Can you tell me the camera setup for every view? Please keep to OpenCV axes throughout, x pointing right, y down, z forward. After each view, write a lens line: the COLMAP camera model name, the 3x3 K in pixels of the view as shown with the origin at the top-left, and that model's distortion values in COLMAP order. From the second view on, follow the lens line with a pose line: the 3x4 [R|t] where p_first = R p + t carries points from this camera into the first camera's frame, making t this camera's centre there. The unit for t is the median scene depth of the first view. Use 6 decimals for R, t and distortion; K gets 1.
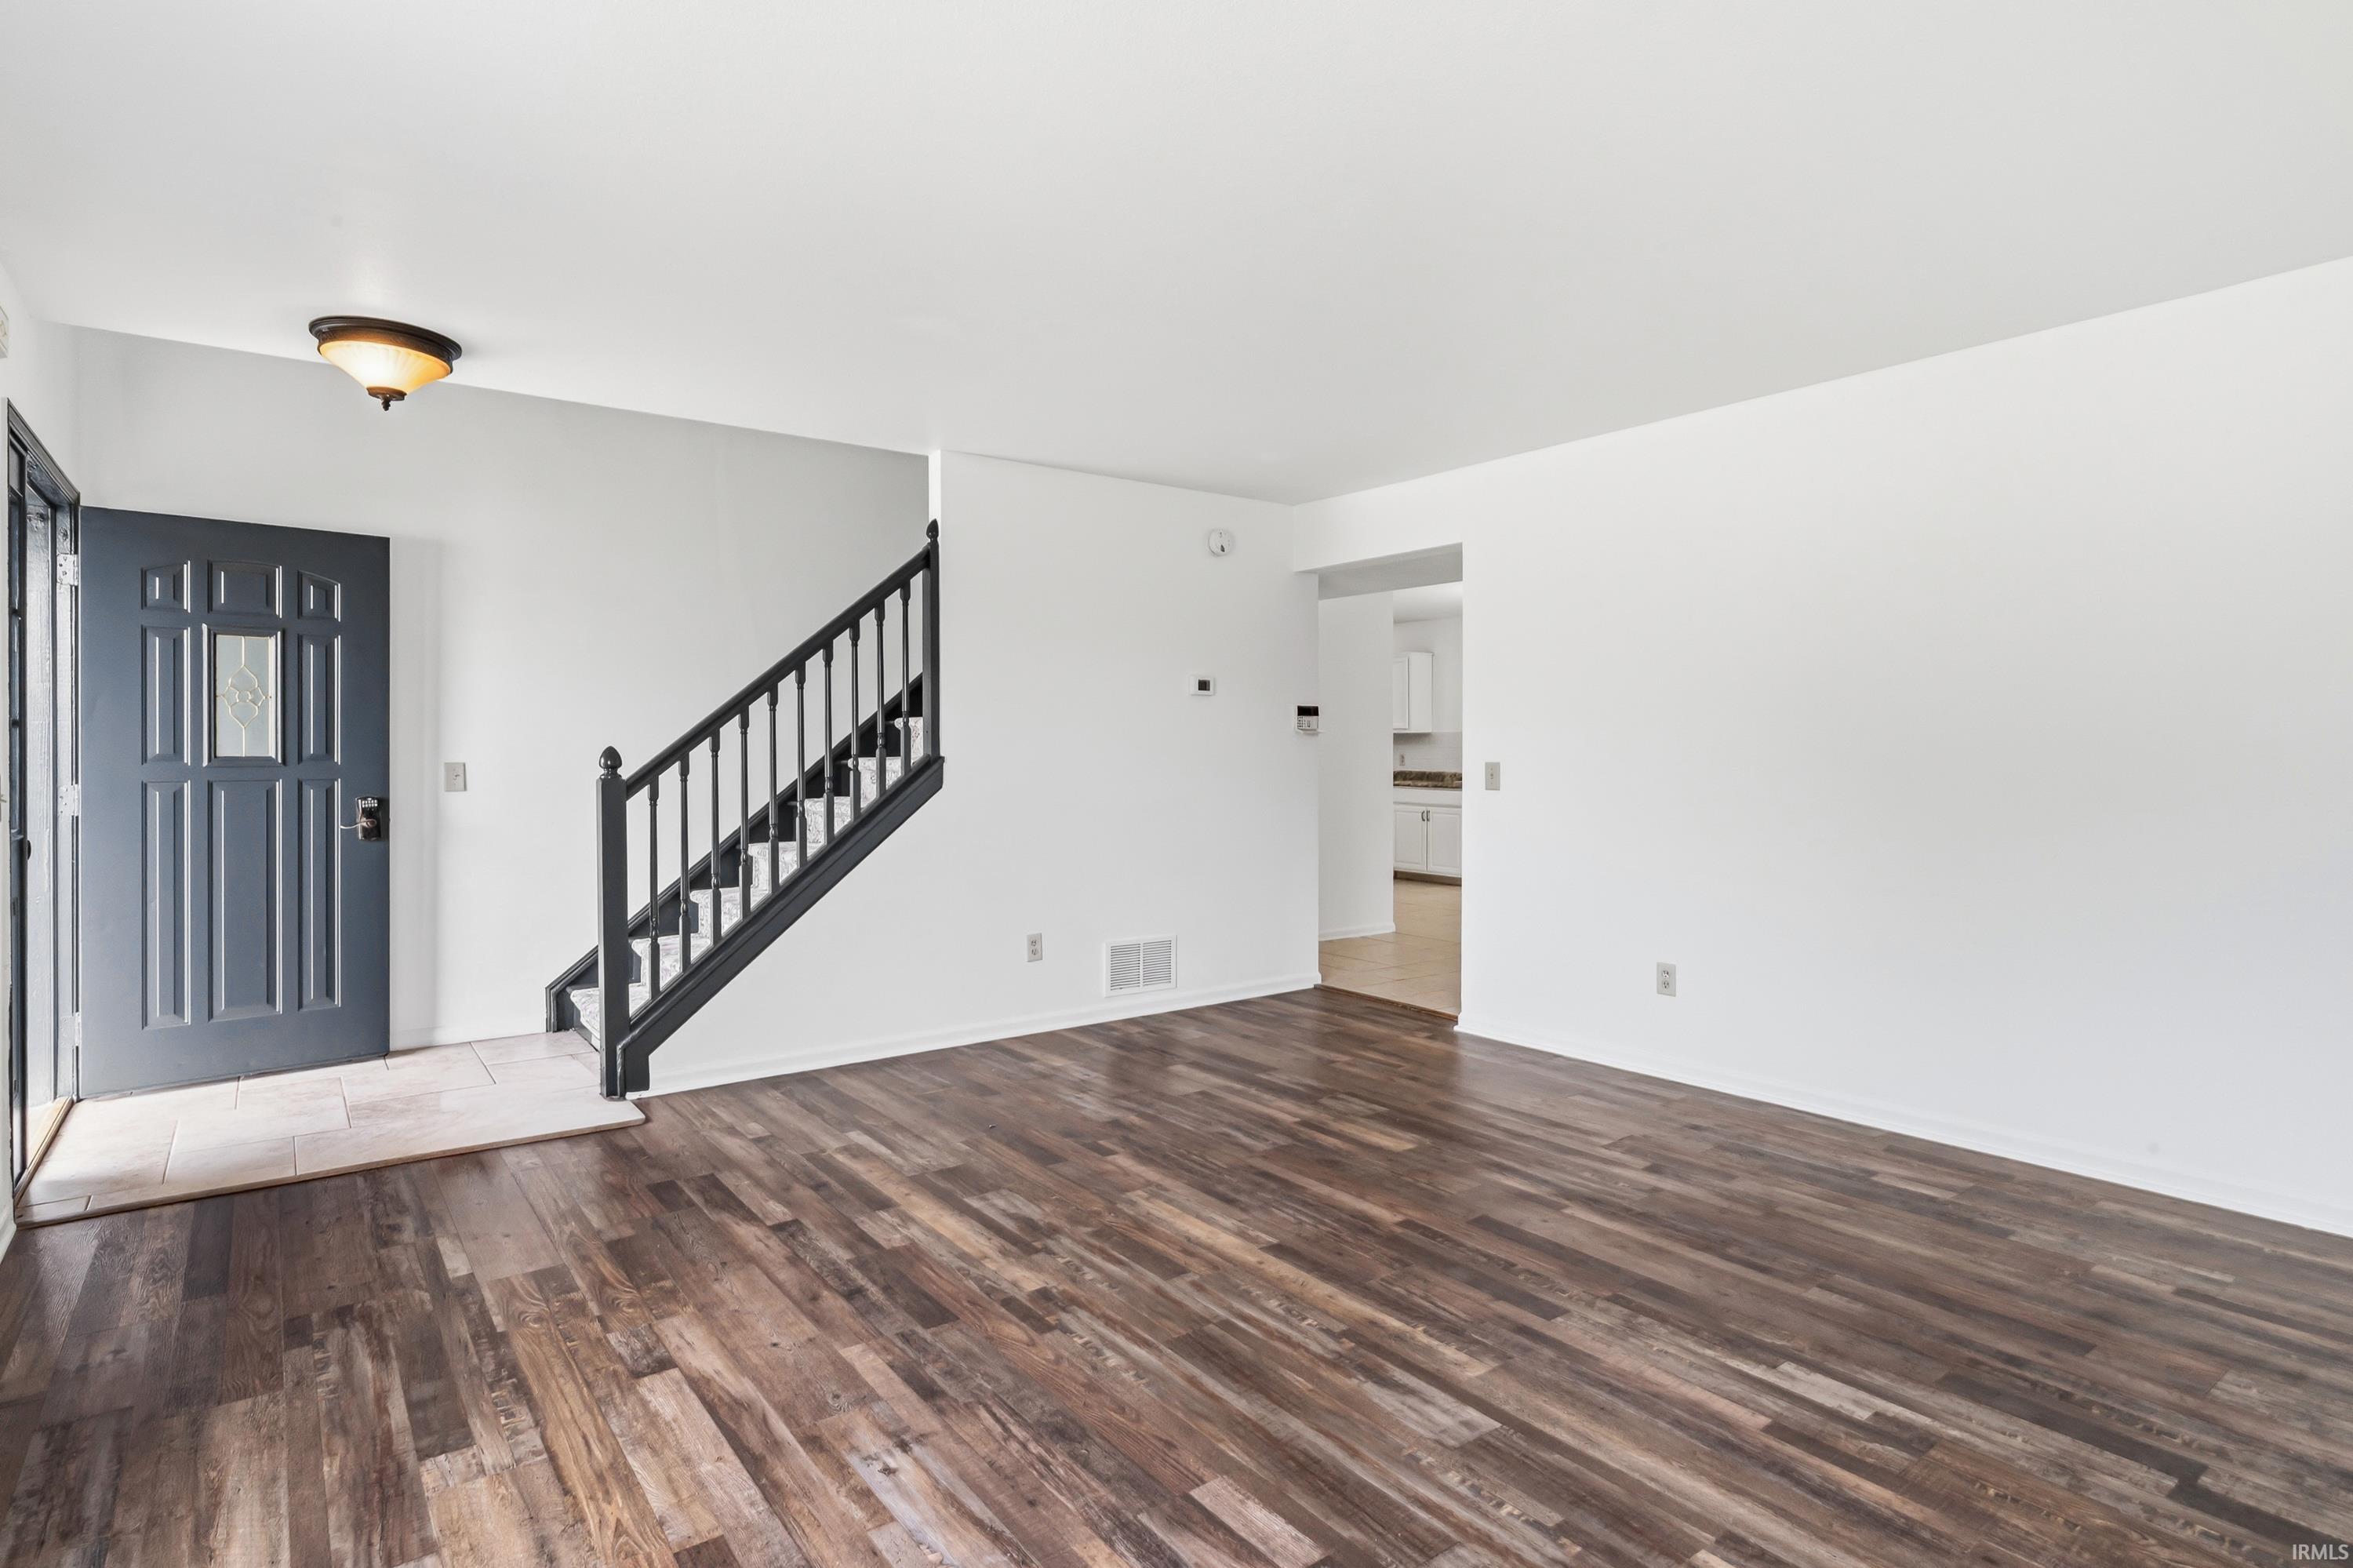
lens RADIAL K [[1185.3, 0, 1186.2], [0, 1185.3, 760.7], [0, 0, 1]] dist [-0.008480, 0.003289]
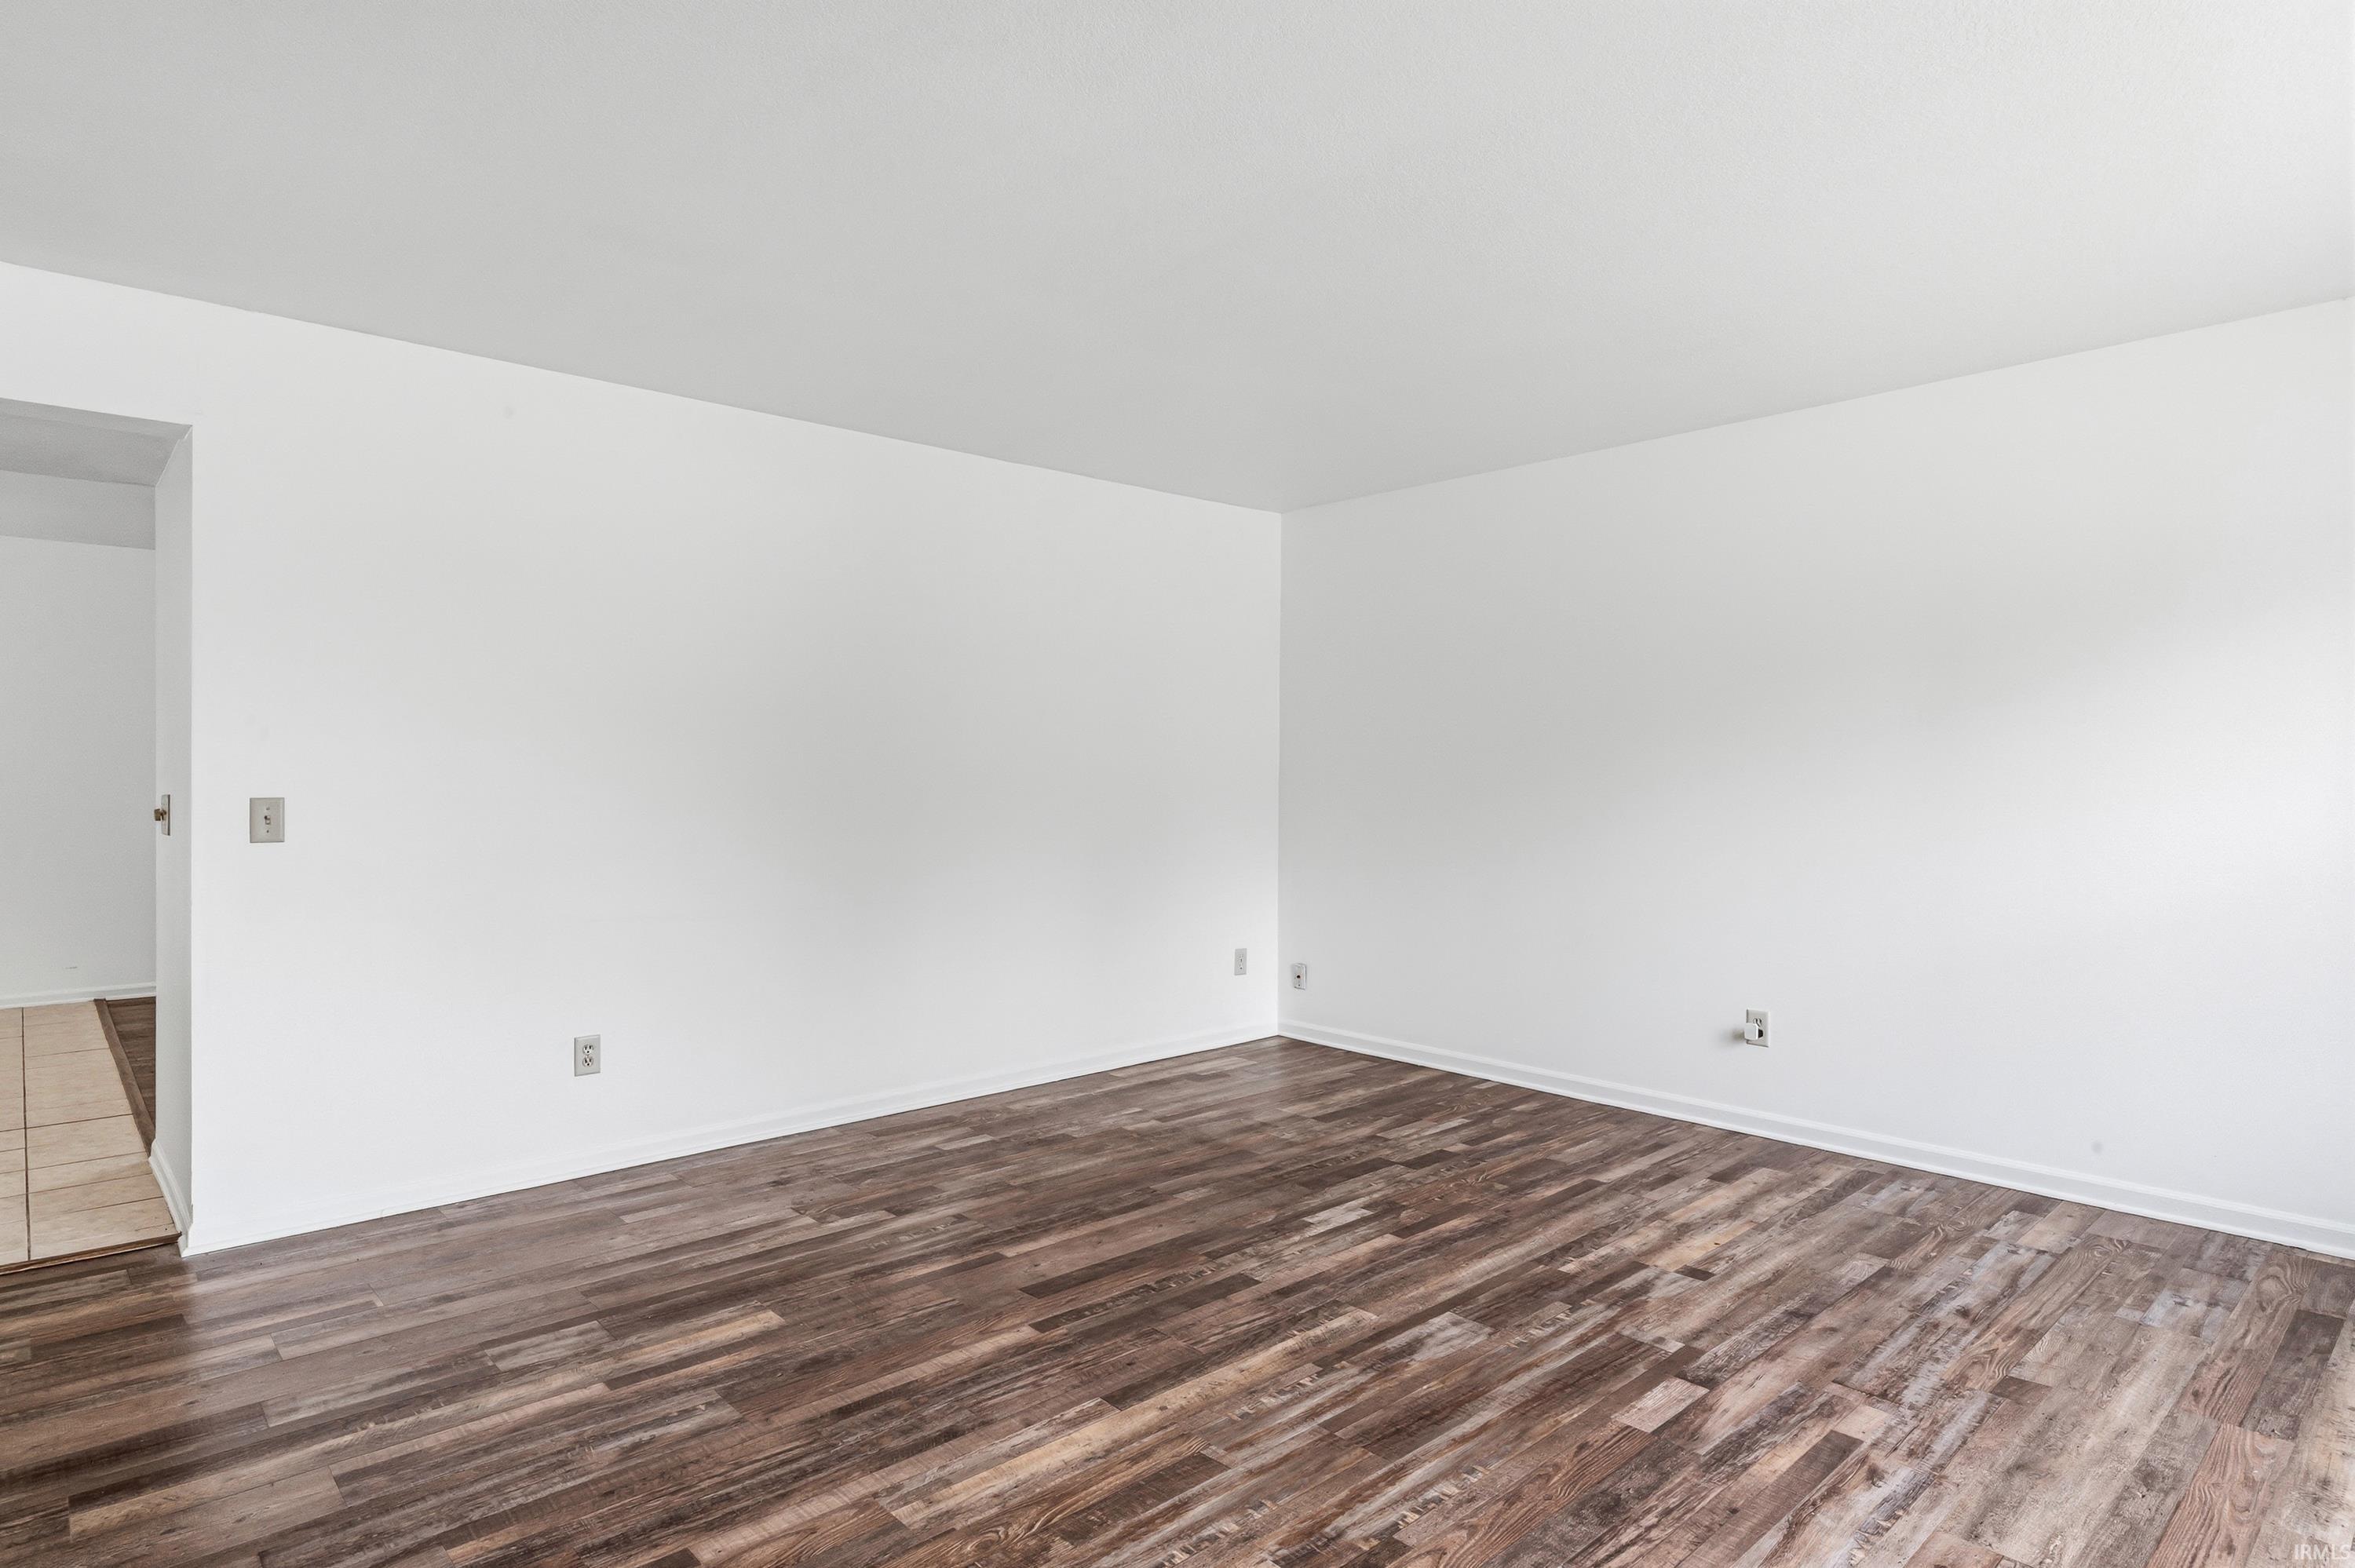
lens RADIAL K [[1226.3, 0, 1194.0], [0, 1226.3, 780.8], [0, 0, 1]] dist [-0.004374, 0.001958]
pose [[-0.069442, -0.003190, 0.997581, -0.702890], [0.006636, 0.999971, 0.003659, -0.011688], [-0.997564, 0.006874, -0.069419, 0.929380]]
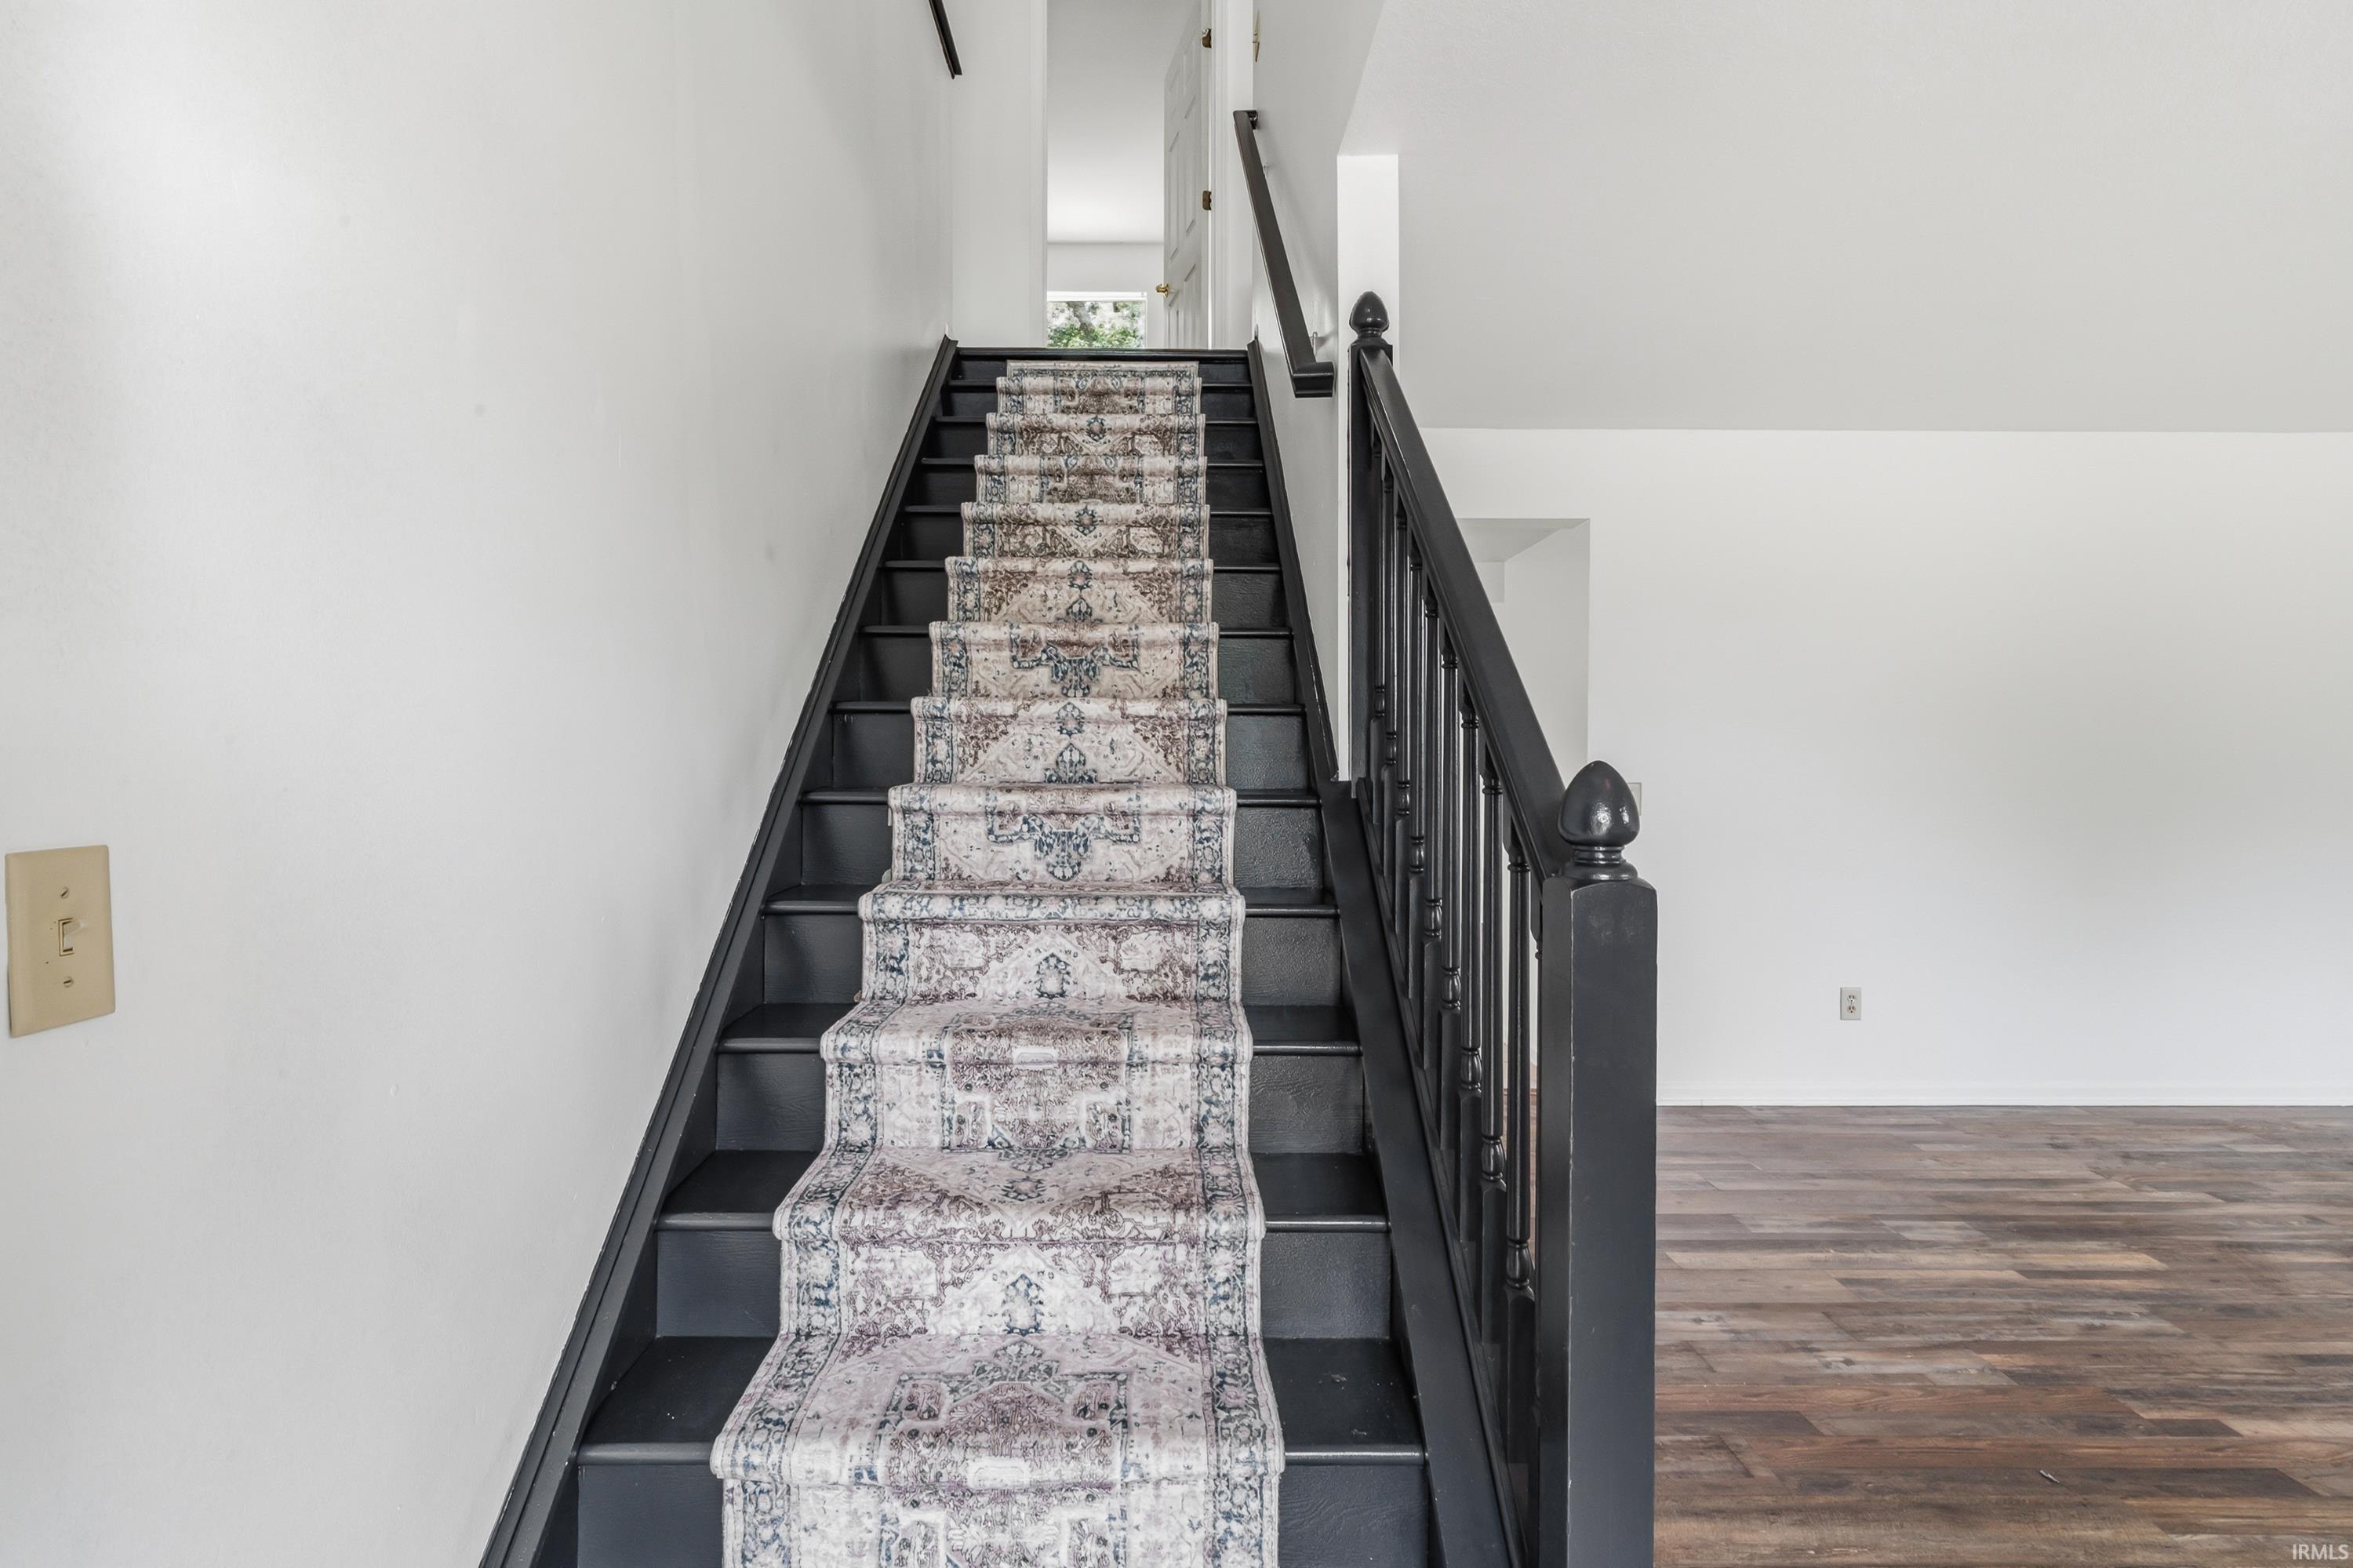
lens RADIAL K [[1185.3, 0, 1202.3], [0, 1185.3, 788.7], [0, 0, 1]] dist [-0.008480, 0.003289]
pose [[0.630595, -0.019884, 0.775857, -0.997369], [0.011072, 0.999800, 0.016625, -0.020079], [-0.776033, -0.001893, 0.630690, 1.173582]]
